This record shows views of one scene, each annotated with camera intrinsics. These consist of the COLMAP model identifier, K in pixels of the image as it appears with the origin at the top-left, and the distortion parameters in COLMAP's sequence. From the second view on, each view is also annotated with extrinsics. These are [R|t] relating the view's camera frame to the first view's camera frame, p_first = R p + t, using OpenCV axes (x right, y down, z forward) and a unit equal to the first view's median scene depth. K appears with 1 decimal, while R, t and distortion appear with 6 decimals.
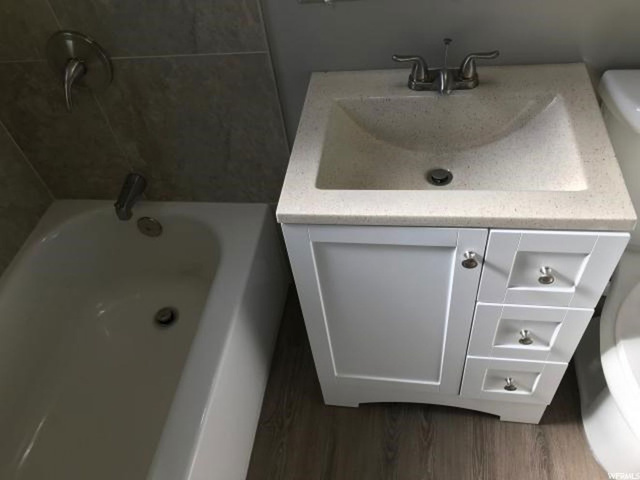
lens RADIAL K [[512.1, 0, 320.1], [0, 512.1, 231.1], [0, 0, 1]] dist [-0.001210, 0.003650]
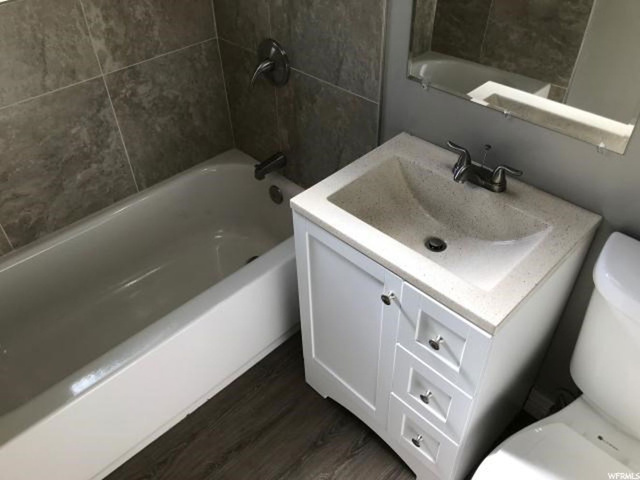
lens RADIAL K [[519.5, 0, 319.9], [0, 519.5, 241.4], [0, 0, 1]] dist [0.049664, -0.107238]
pose [[0.788423, 0.469674, -0.397234, 0.493803], [-0.491946, 0.869119, 0.051206, -0.040224], [0.369294, 0.155046, 0.916288, -0.230029]]
